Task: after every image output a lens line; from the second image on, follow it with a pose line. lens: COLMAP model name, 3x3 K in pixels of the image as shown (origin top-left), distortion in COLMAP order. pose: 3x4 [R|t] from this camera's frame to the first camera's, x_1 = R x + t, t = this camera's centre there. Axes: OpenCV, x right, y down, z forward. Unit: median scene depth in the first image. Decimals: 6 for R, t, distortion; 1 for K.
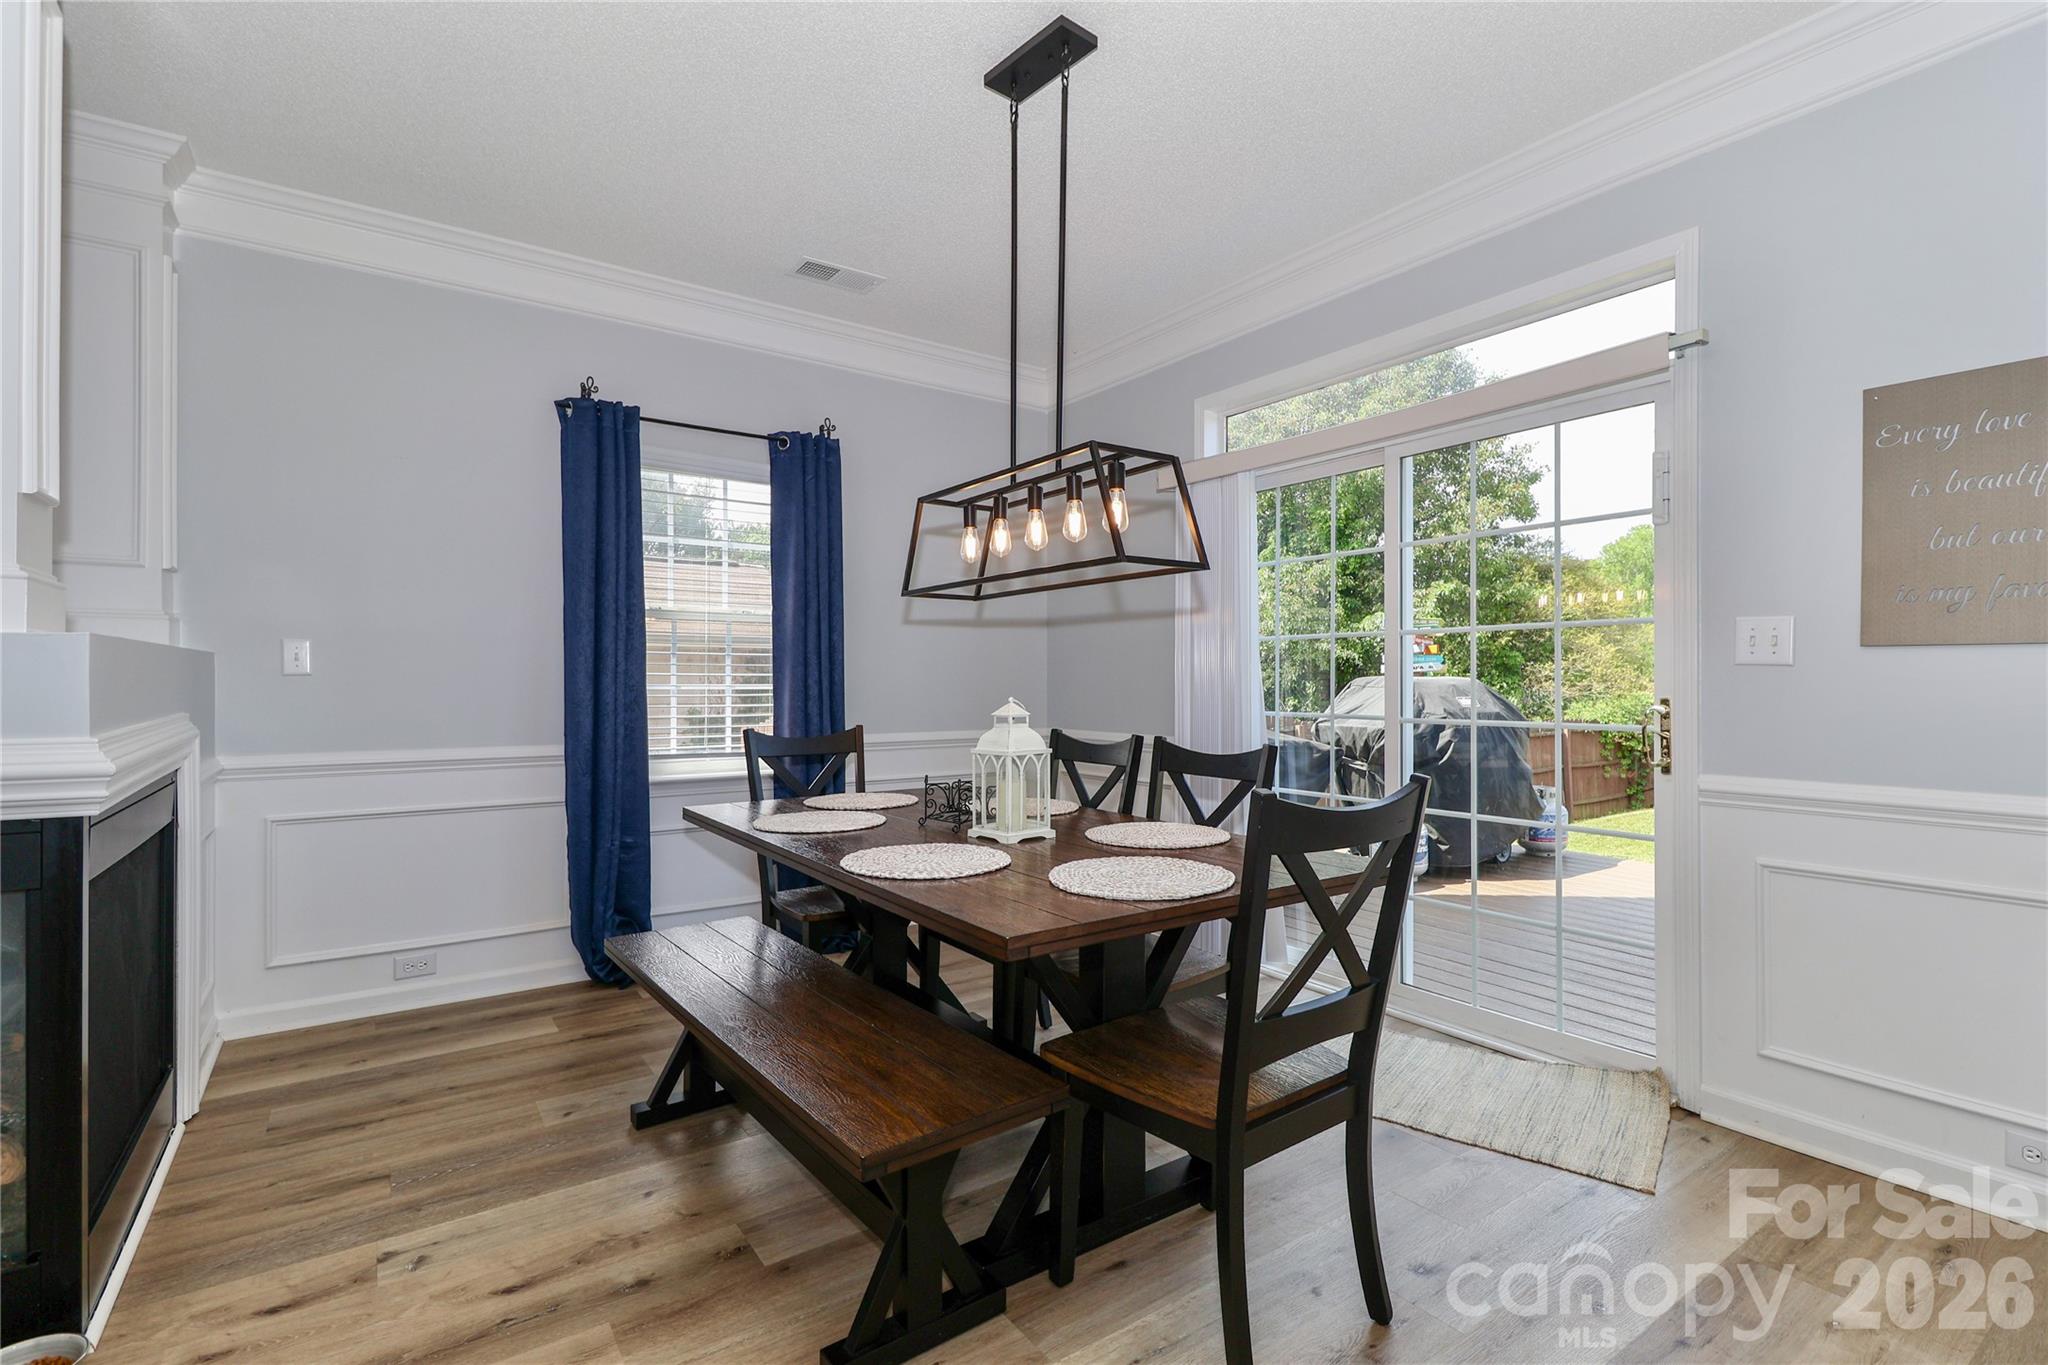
lens RADIAL K [[943.4, 0, 1035.3], [0, 943.4, 675.2], [0, 0, 1]] dist [0.003779, -0.007898]
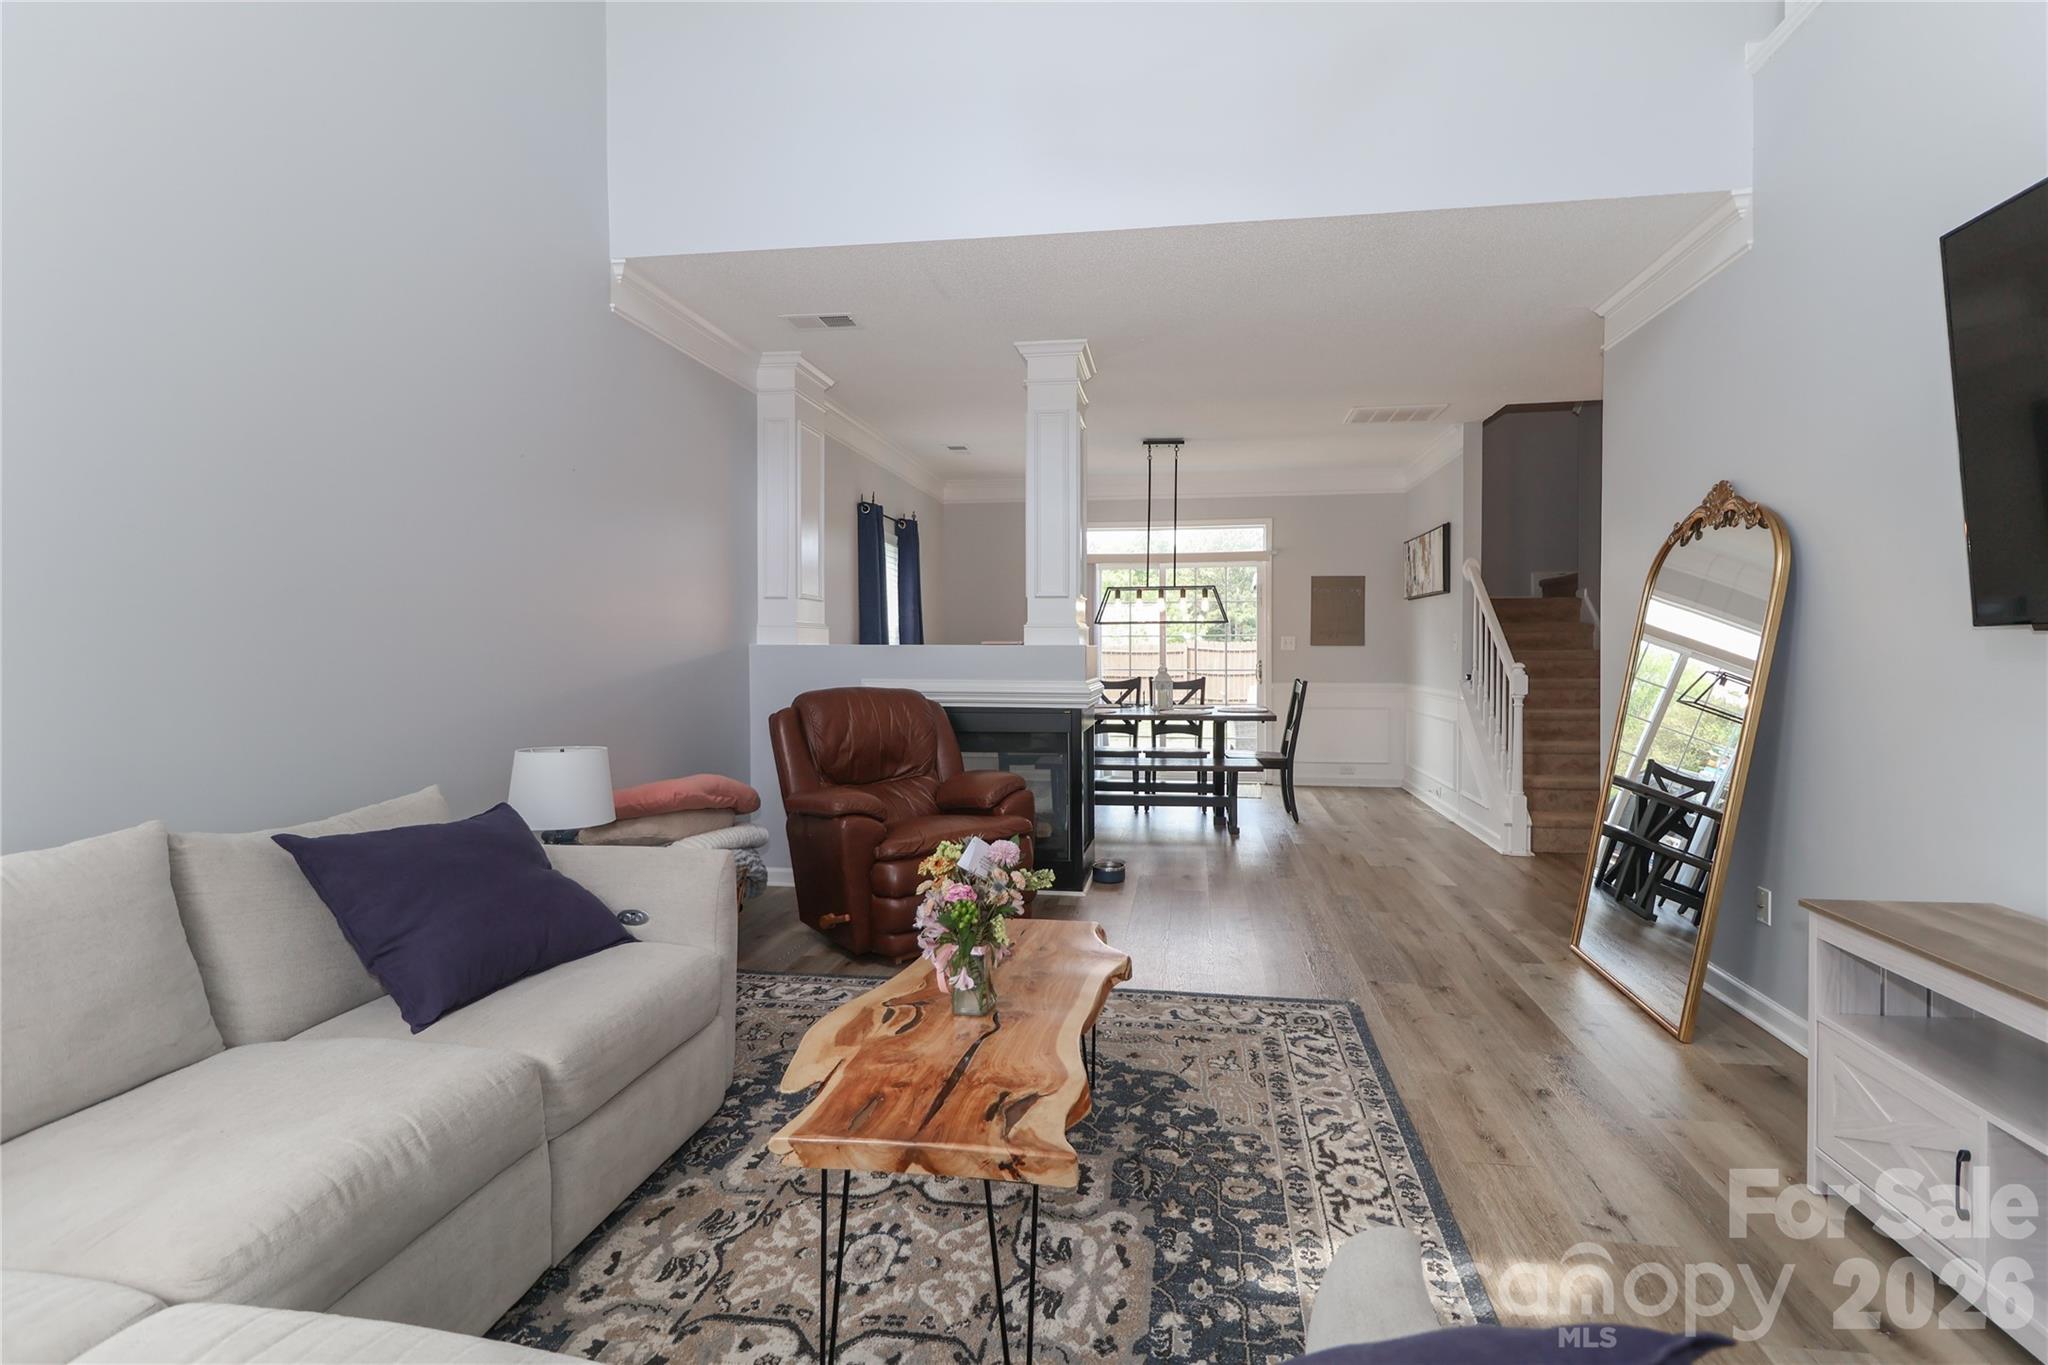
lens RADIAL K [[979.8, 0, 1045.5], [0, 979.8, 661.0], [0, 0, 1]] dist [0.001670, -0.000721]
pose [[0.683525, -0.014708, 0.729779, -1.664642], [-0.002443, 0.999745, 0.022438, -0.032452], [-0.729923, -0.017120, 0.683315, -0.552469]]
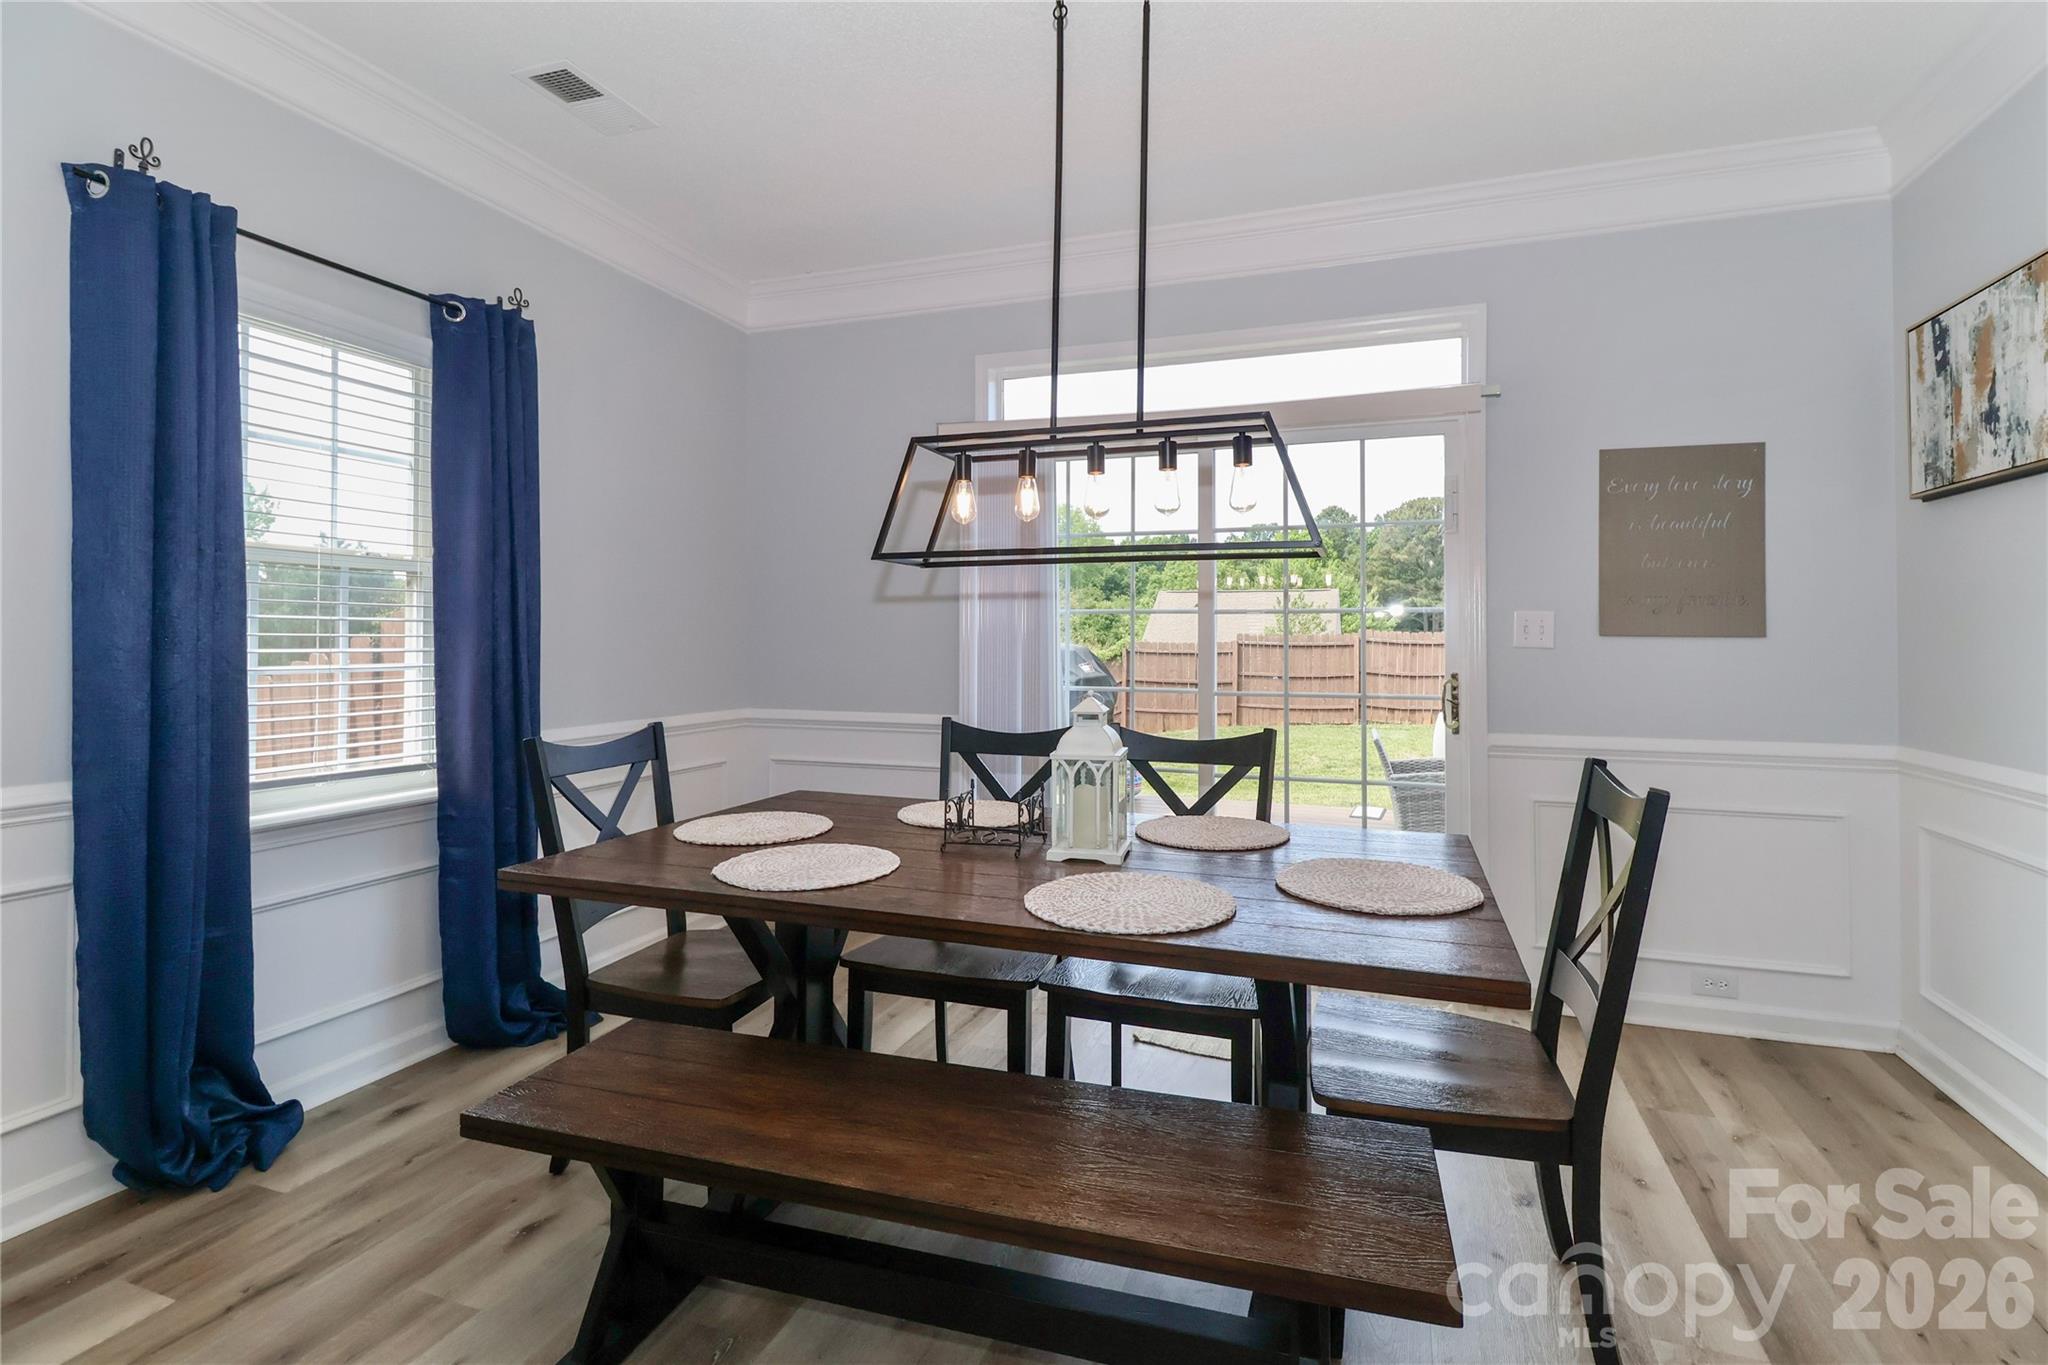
lens RADIAL K [[969.9, 0, 1057.4], [0, 969.9, 621.4], [0, 0, 1]] dist [-0.000276, -0.001351]
pose [[0.808380, 0.012192, 0.588535, -0.372538], [-0.006865, 0.999913, -0.011284, -0.018702], [-0.588621, 0.005082, 0.808393, 0.200537]]
